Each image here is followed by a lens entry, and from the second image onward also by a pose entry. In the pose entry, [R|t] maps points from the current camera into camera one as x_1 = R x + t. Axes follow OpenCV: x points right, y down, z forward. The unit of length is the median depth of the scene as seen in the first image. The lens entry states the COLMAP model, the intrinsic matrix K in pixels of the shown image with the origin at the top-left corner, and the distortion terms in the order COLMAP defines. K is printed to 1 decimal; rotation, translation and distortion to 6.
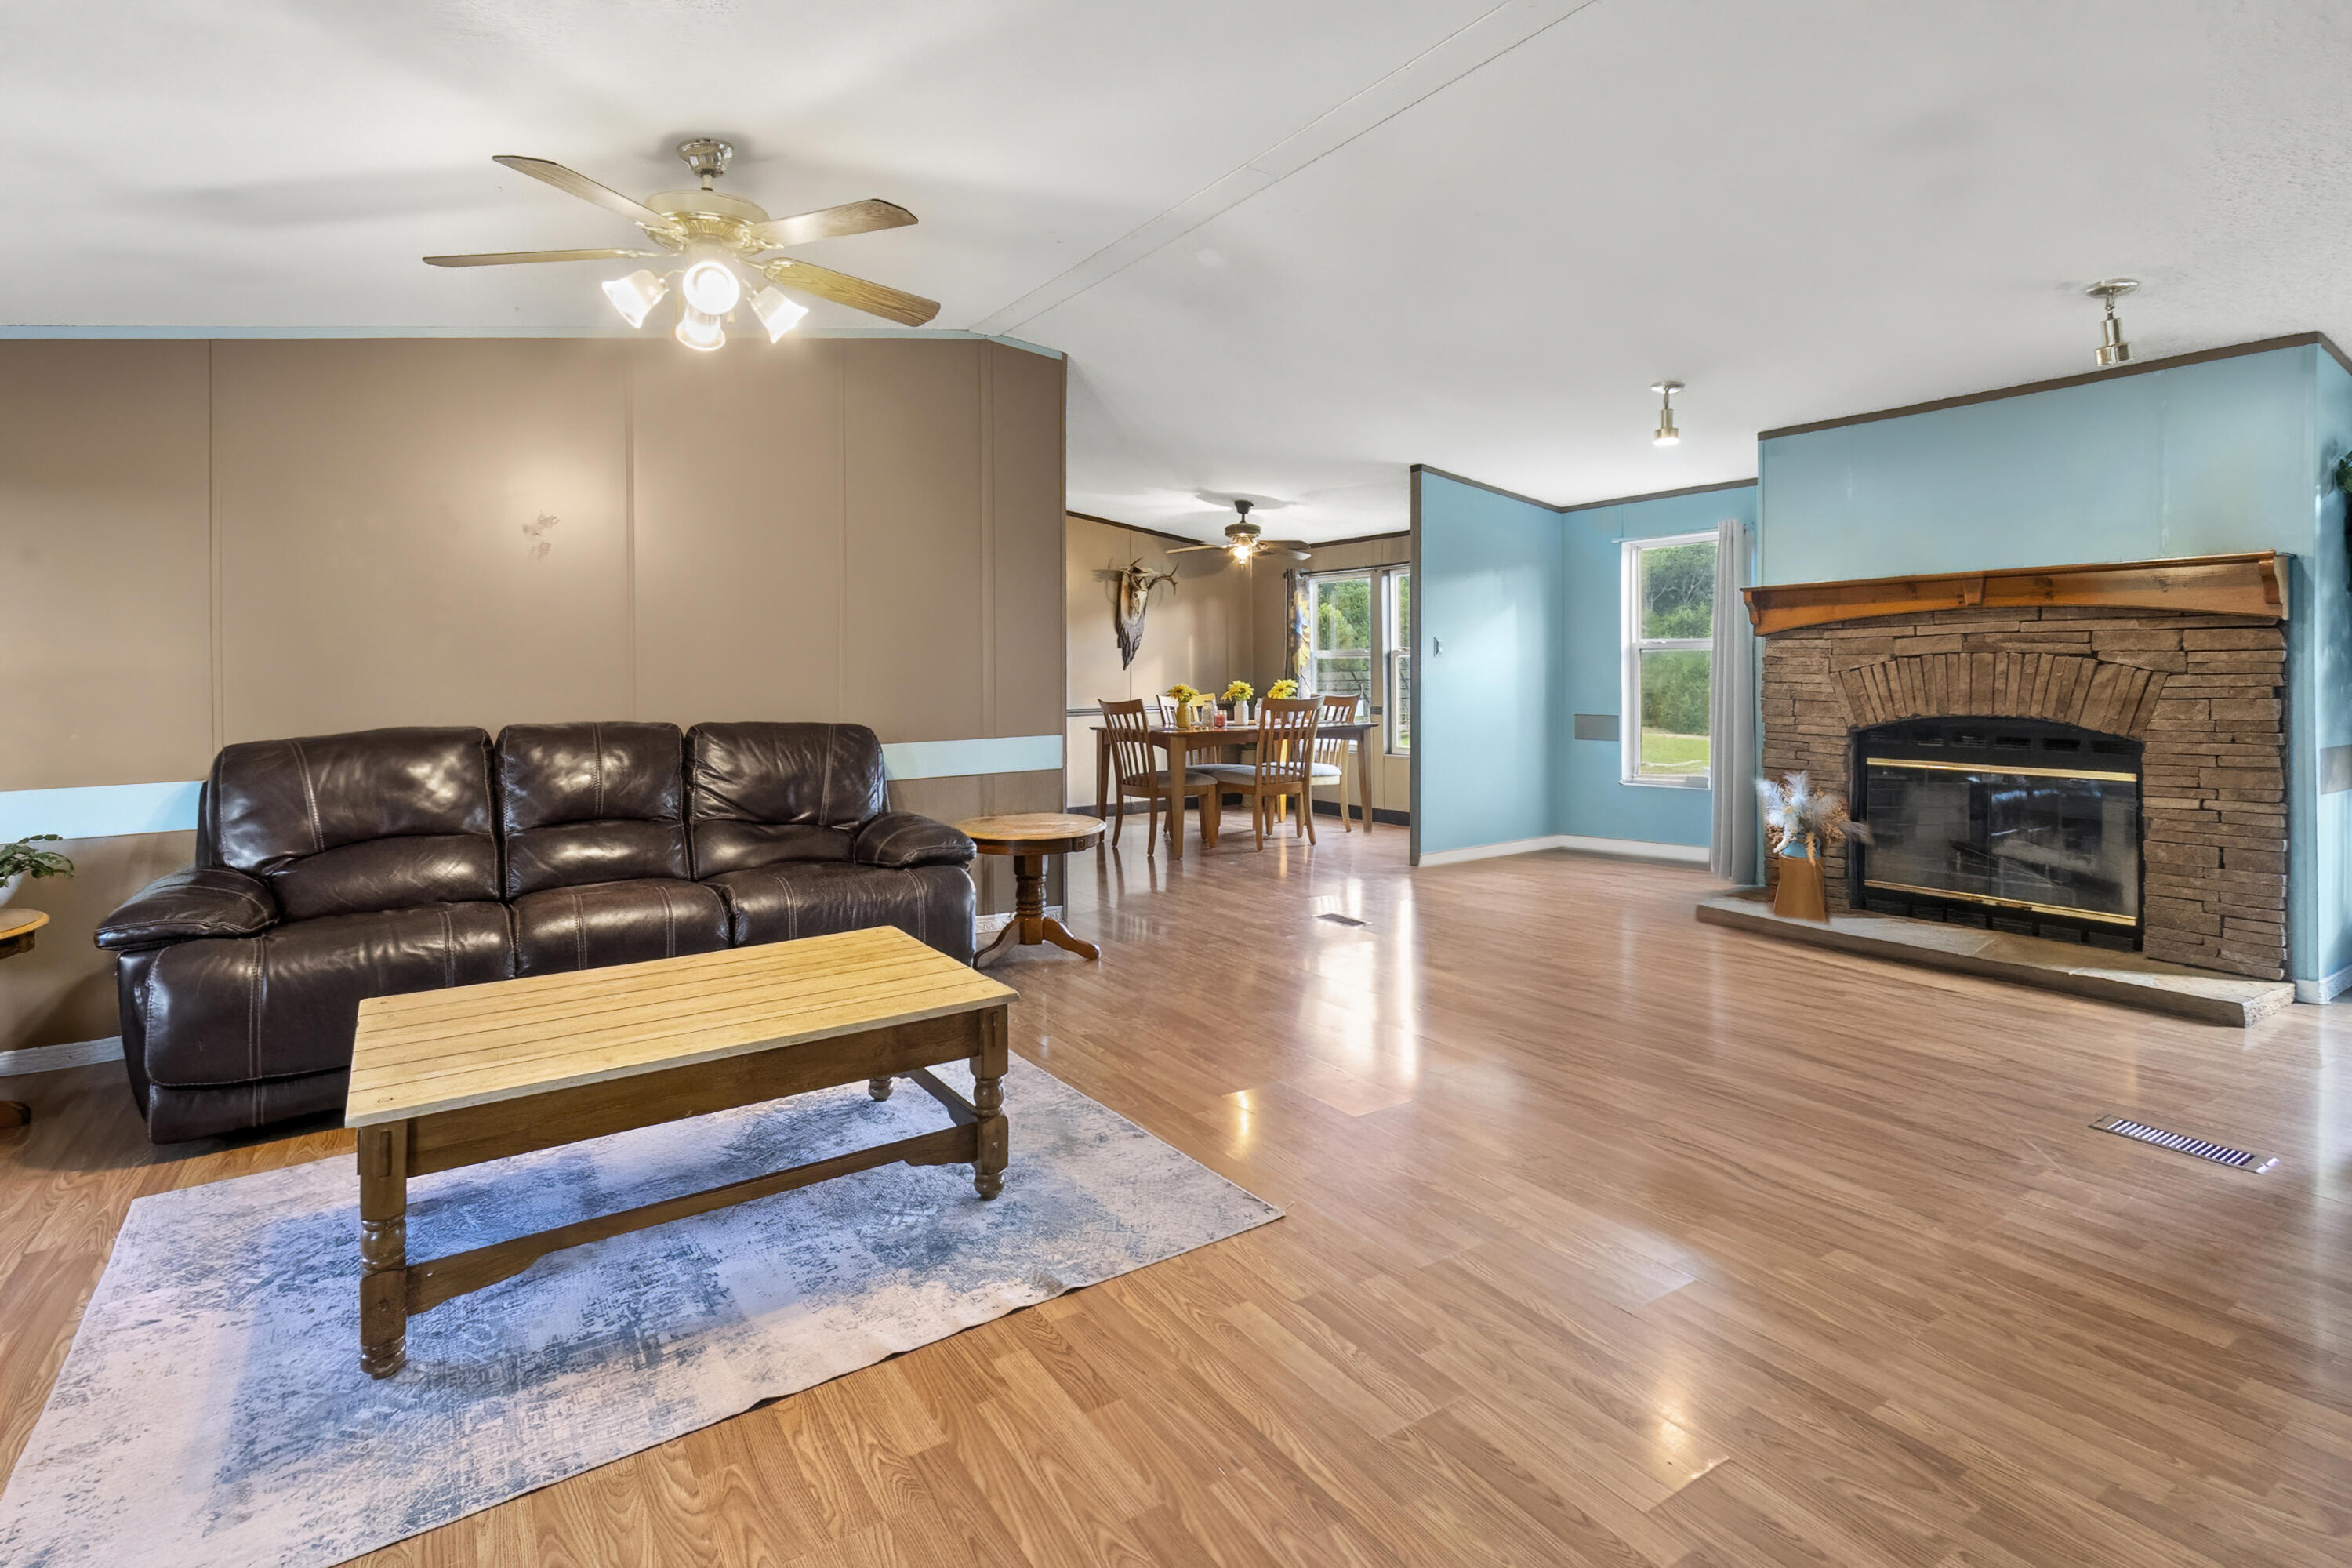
lens RADIAL K [[1121.0, 0, 1175.7], [0, 1121.0, 661.3], [0, 0, 1]] dist [-0.001406, -0.000316]
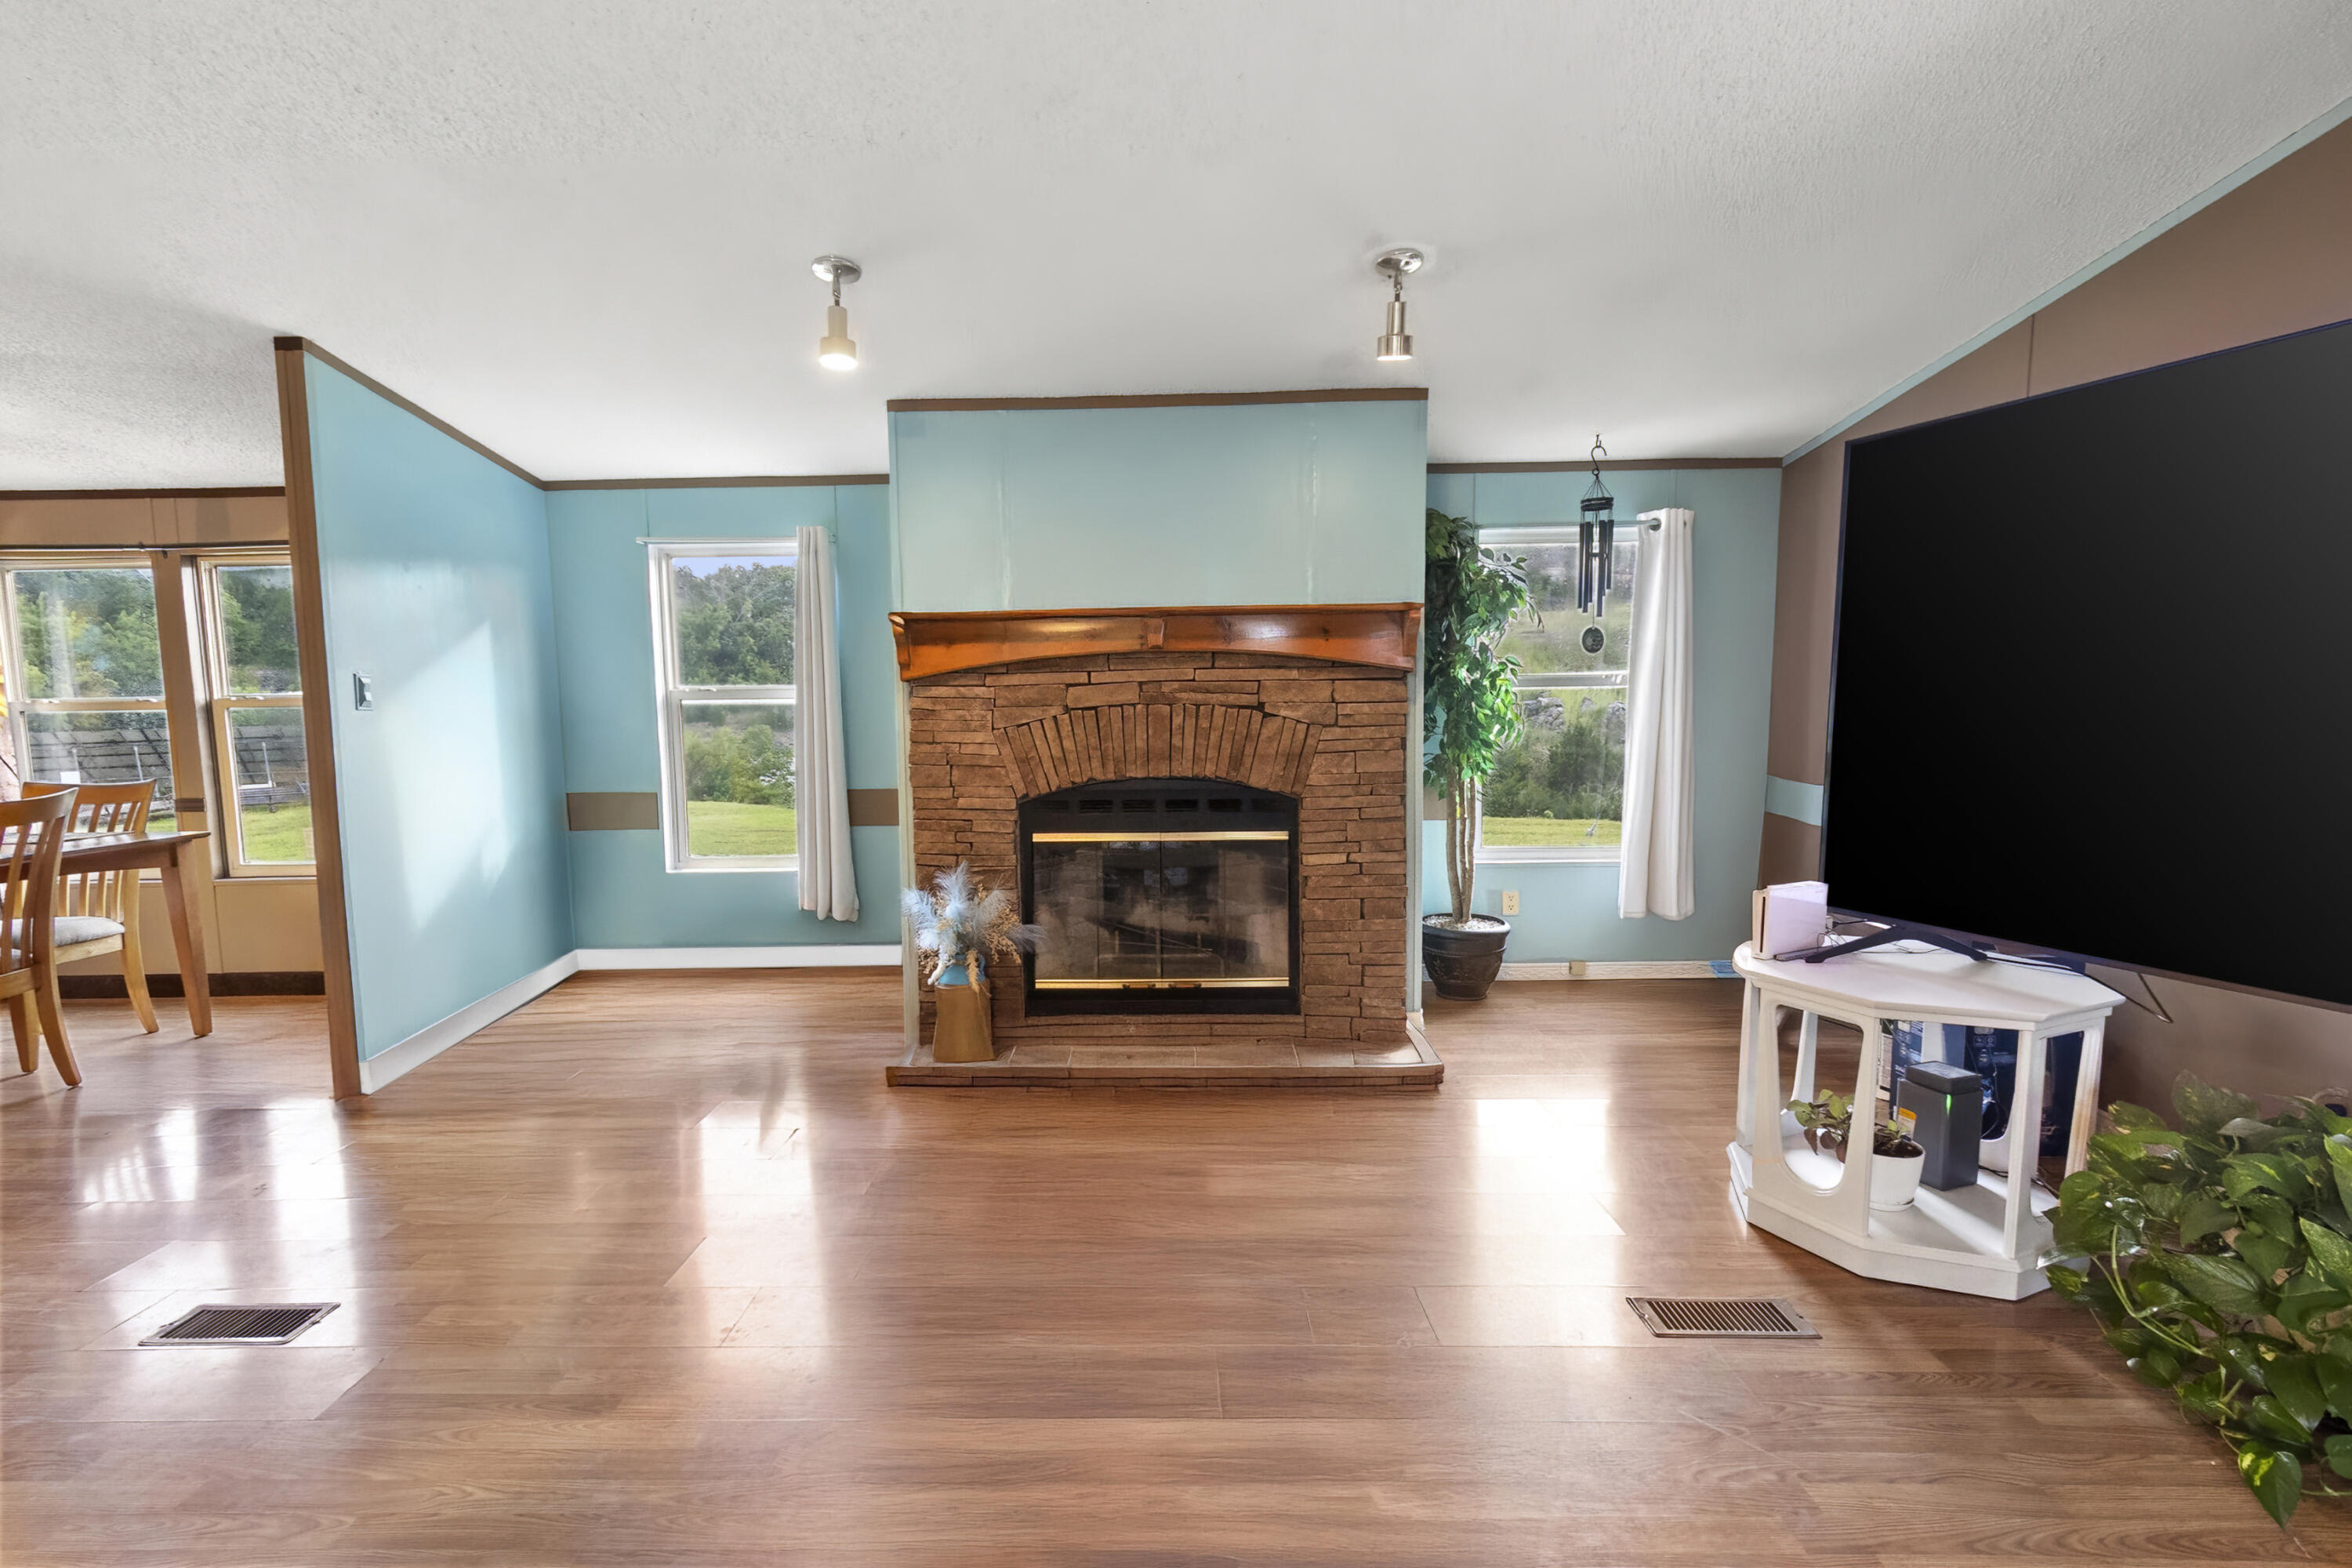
lens RADIAL K [[1085.1, 0, 1176.9], [0, 1085.1, 811.0], [0, 0, 1]] dist [-0.000593, -0.000212]
pose [[0.585427, -0.077964, 0.806967, 0.045185], [0.004283, 0.995649, 0.093086, -0.003523], [-0.810713, -0.051039, 0.583214, 0.484202]]
